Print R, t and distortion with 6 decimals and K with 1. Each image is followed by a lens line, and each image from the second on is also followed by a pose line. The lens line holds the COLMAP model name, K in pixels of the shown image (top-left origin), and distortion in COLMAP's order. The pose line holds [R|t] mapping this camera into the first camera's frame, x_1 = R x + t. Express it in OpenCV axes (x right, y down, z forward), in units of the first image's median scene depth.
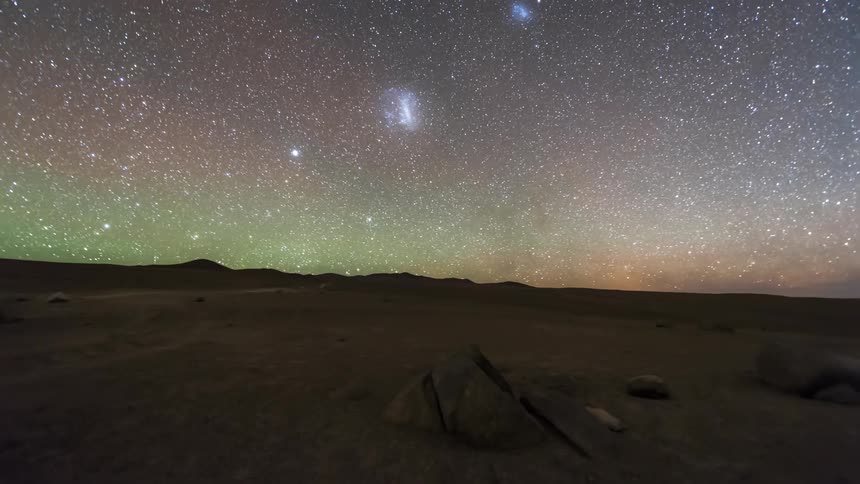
lens RADIAL K [[352.7, 0, 427.5], [0, 352.7, 247.1], [0, 0, 1]] dist [0.019409, -0.000311]
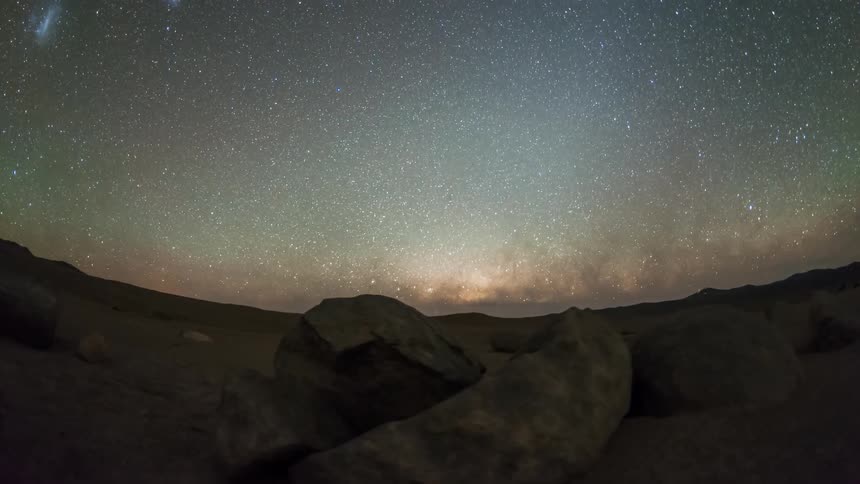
lens RADIAL K [[676.6, 0, 459.4], [0, 676.6, 243.8], [0, 0, 1]] dist [-0.035797, -0.007007]
pose [[0.278825, 0.216921, 0.935522, -1.090980], [-0.134645, 0.973363, -0.185565, 0.252226], [-0.950856, -0.074223, 0.300605, -0.369768]]
